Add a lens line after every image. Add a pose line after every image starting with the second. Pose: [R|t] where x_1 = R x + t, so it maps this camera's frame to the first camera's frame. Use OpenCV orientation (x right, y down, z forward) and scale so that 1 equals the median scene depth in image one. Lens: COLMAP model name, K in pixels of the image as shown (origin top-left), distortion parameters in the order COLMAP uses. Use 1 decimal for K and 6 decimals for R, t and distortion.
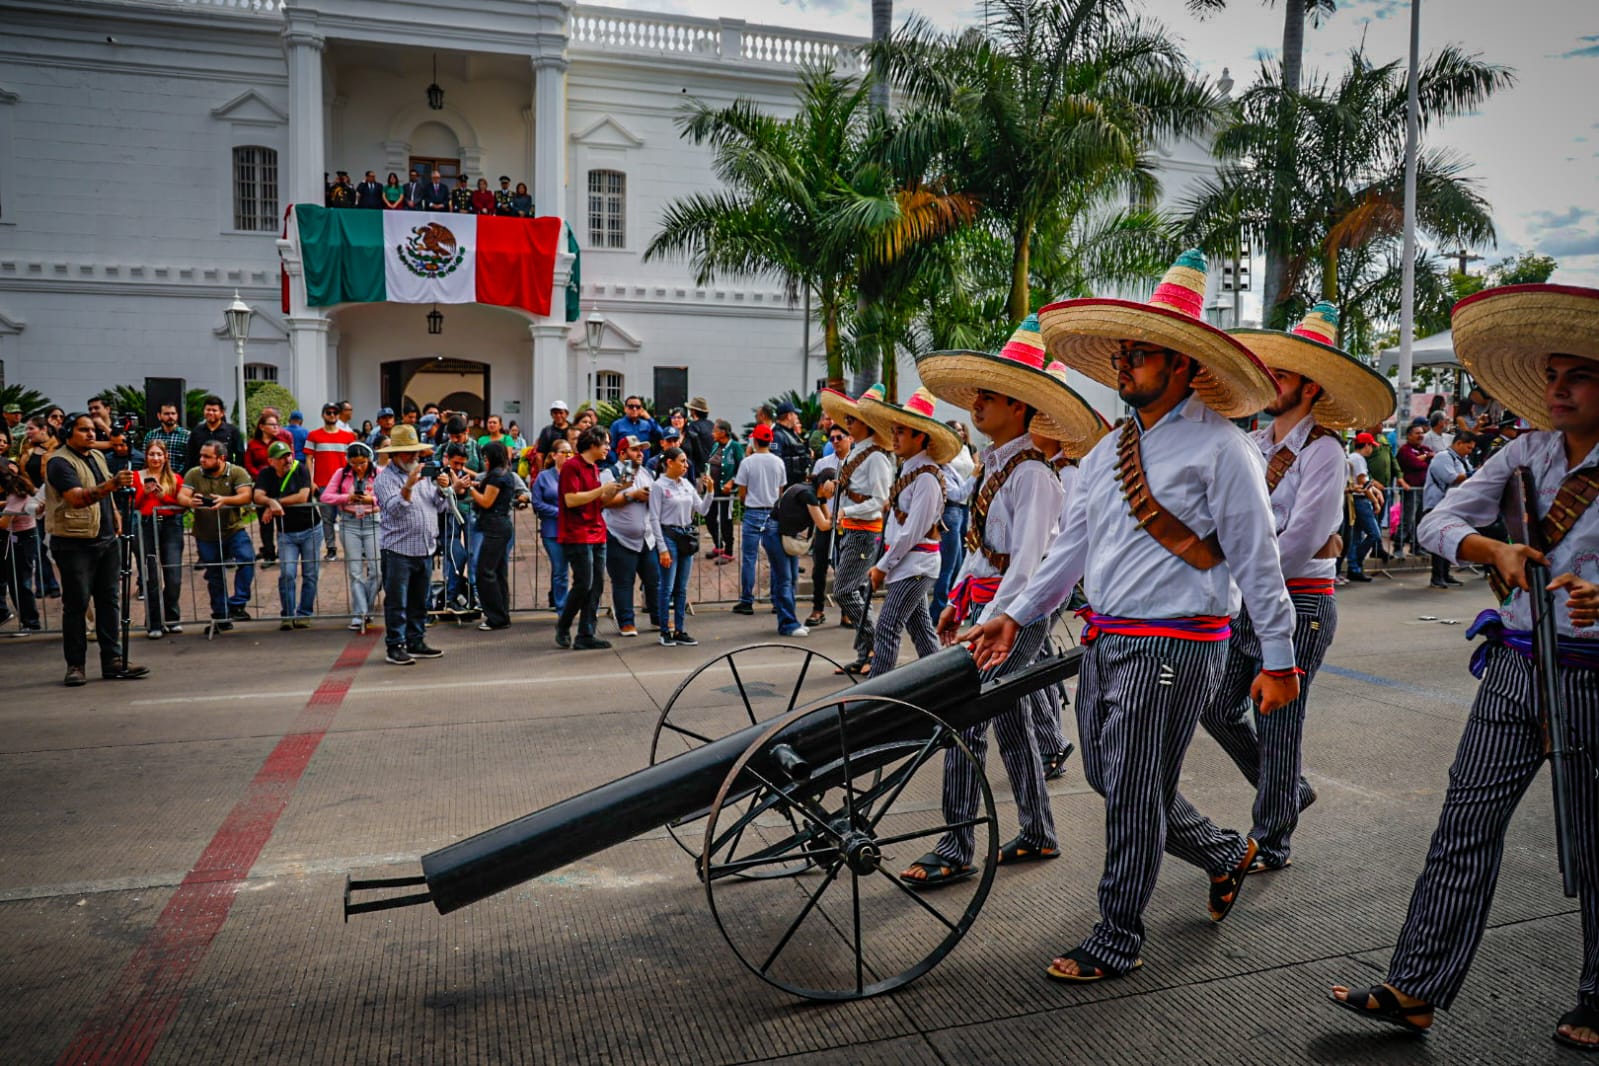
lens RADIAL K [[1094.4, 0, 795.0], [0, 1094.4, 535.7], [0, 0, 1]] dist [-0.093673, 0.064788]
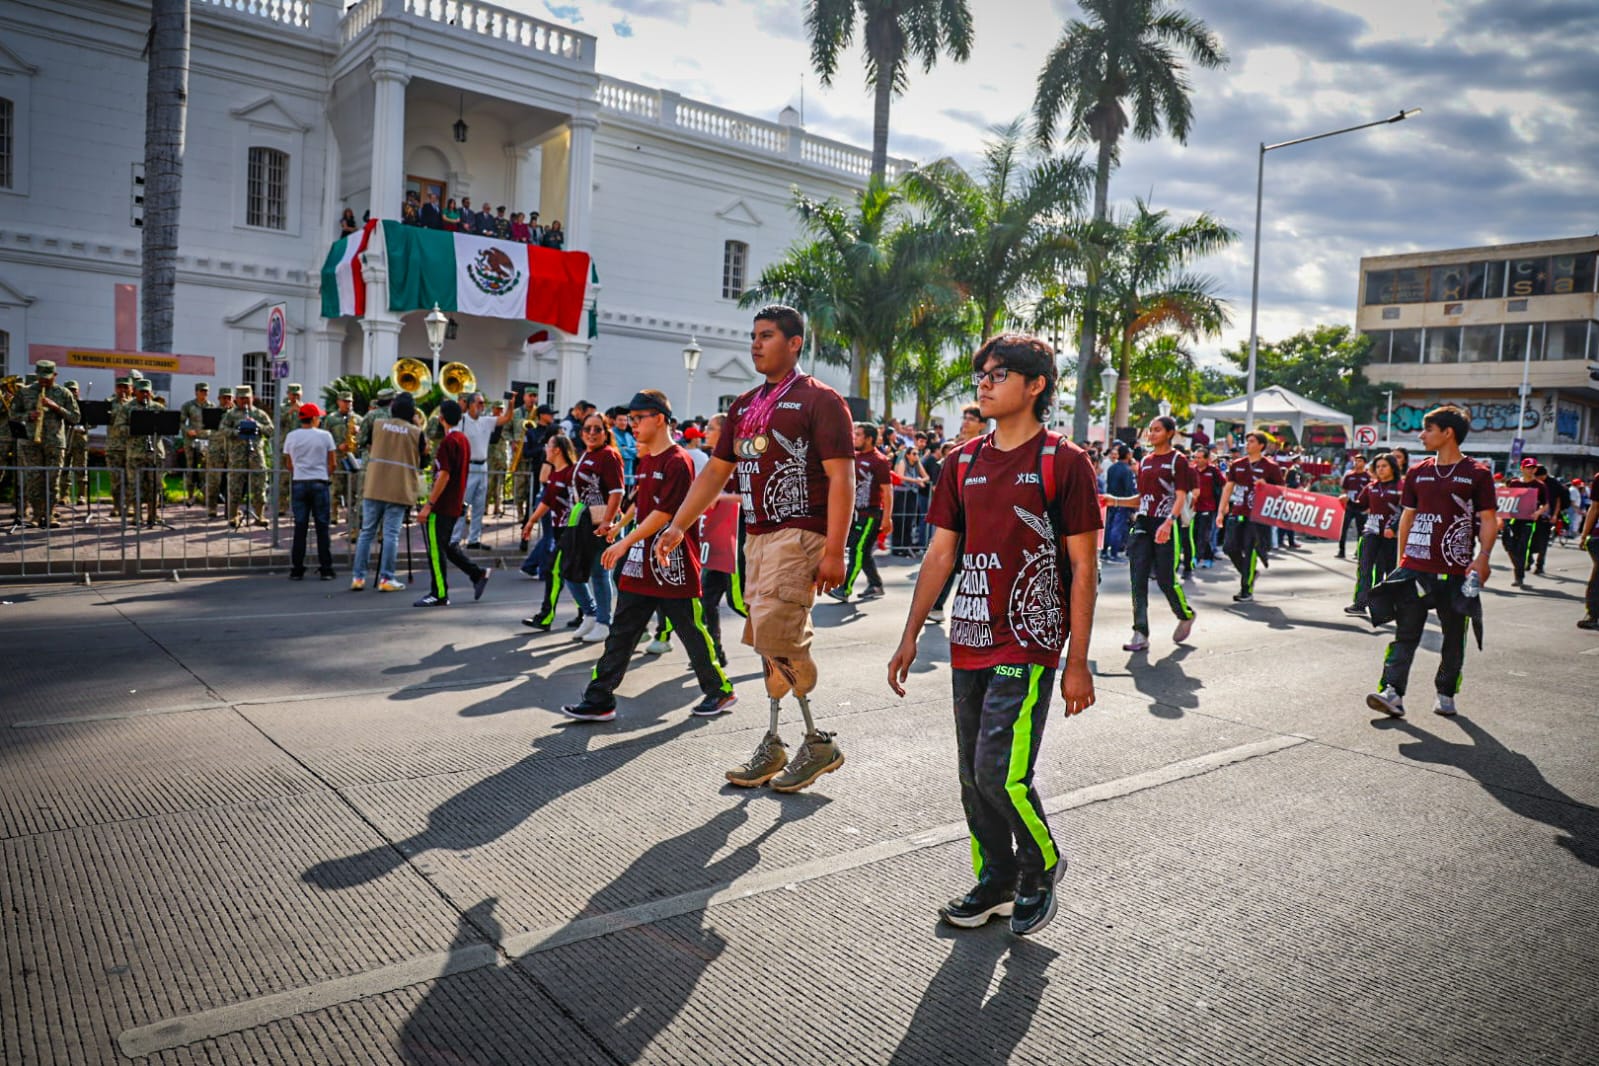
lens RADIAL K [[1094.4, 0, 795.0], [0, 1094.4, 535.7], [0, 0, 1]] dist [-0.093673, 0.064788]
pose [[0.927843, 0.013230, 0.372737, -0.465970], [-0.010991, 0.999907, -0.008130, 0.027416], [-0.372809, 0.003447, 0.927902, -0.206874]]
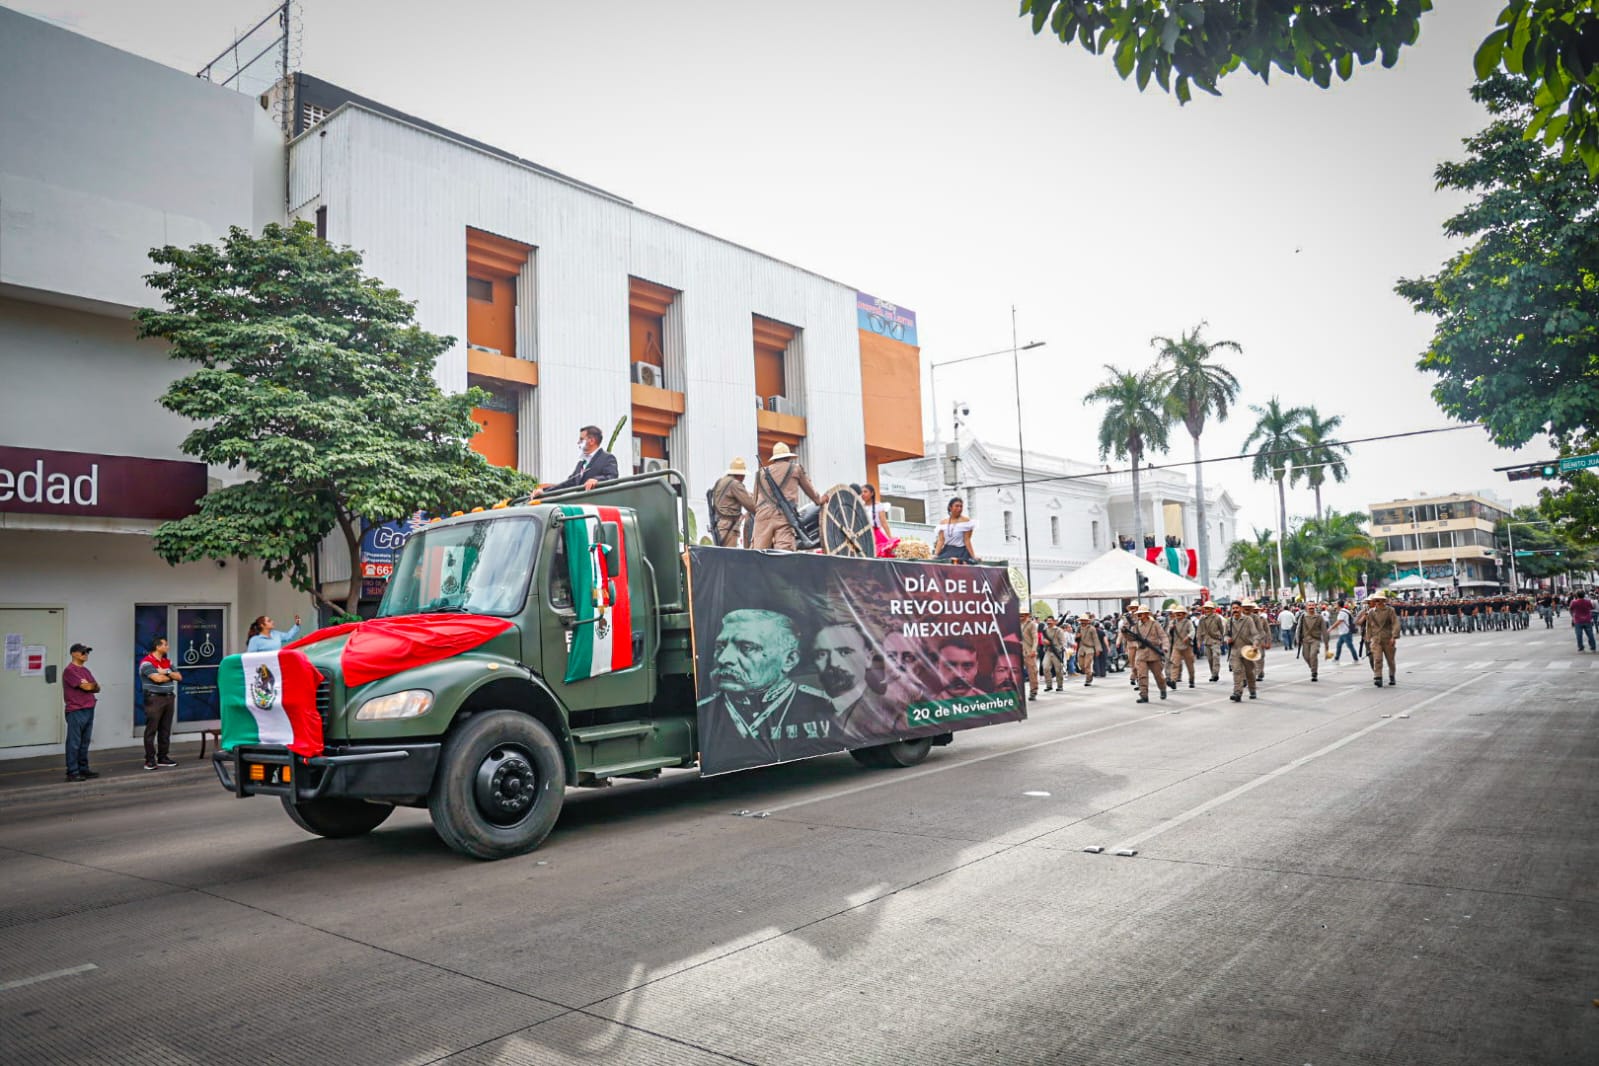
lens RADIAL K [[1092.2, 0, 799.5], [0, 1092.2, 533.0], [0, 0, 1]] dist [-0.096412, 0.069203]
pose [[0.852143, 0.005034, 0.523286, -3.148084], [0.095360, 0.981718, -0.164733, 0.094810], [-0.514548, 0.190277, 0.836083, -1.234598]]
